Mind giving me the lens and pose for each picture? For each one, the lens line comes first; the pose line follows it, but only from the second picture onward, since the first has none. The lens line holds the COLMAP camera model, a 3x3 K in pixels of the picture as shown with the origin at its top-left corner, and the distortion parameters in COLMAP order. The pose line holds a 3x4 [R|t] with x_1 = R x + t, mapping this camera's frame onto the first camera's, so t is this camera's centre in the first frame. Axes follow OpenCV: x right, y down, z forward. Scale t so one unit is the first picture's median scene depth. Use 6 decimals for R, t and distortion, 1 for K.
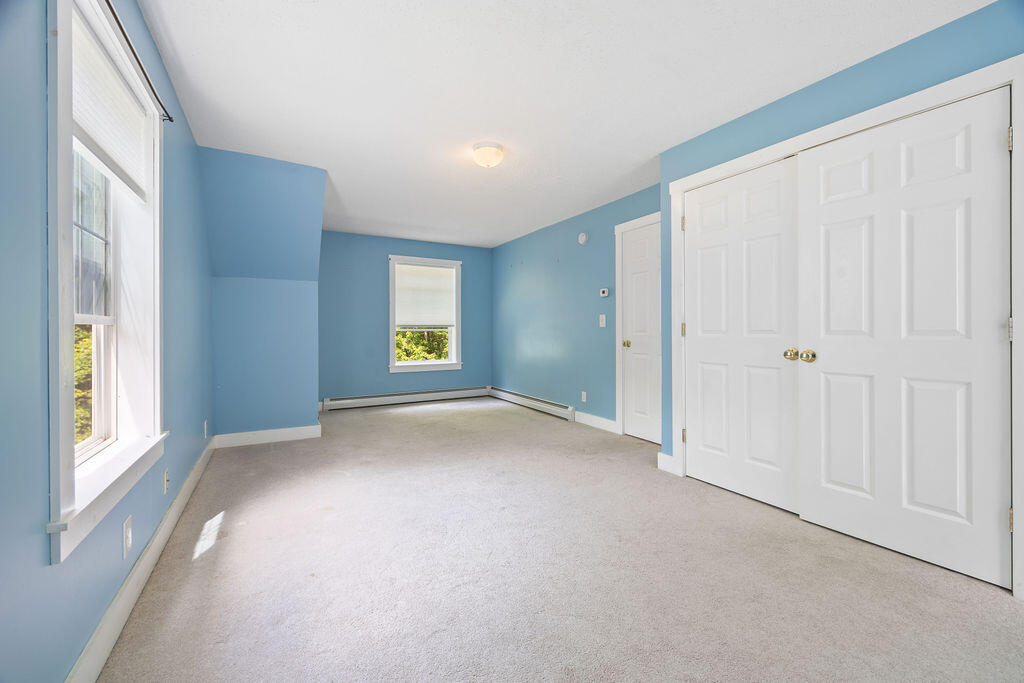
lens RADIAL K [[413.0, 0, 513.1], [0, 413.0, 326.3], [0, 0, 1]] dist [-0.000098, -0.000037]
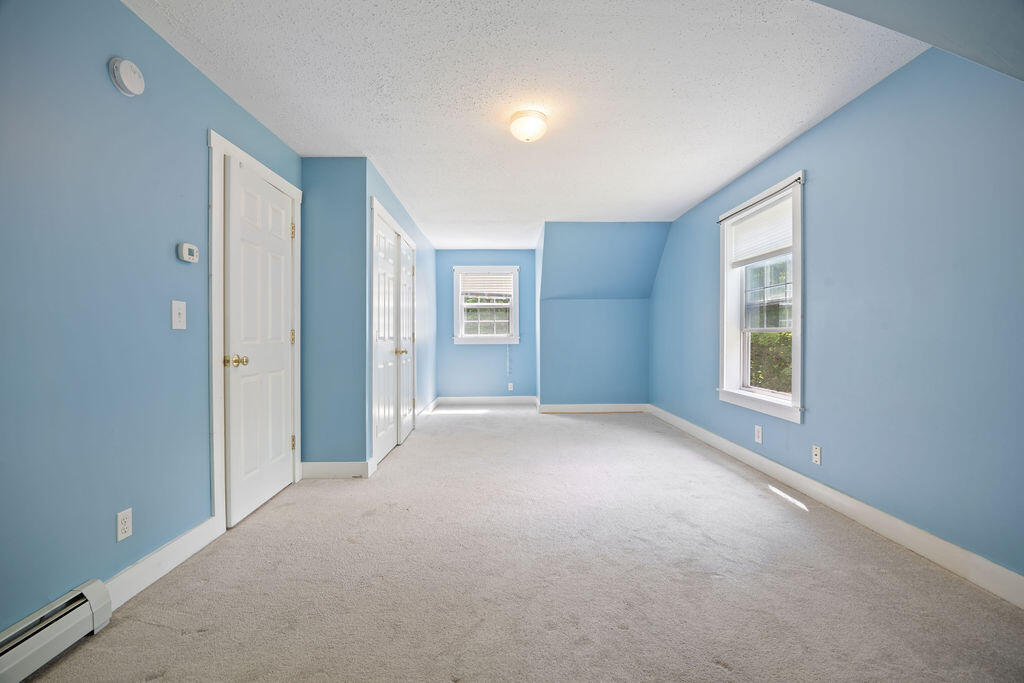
lens RADIAL K [[445.6, 0, 512.0], [0, 445.6, 341.5], [0, 0, 1]] dist [-0.000789, -0.000100]
pose [[-0.875428, -0.001909, 0.483345, -0.323648], [0.003790, 0.999934, 0.010815, 0.011143], [-0.483334, 0.011300, -0.875363, 1.247136]]
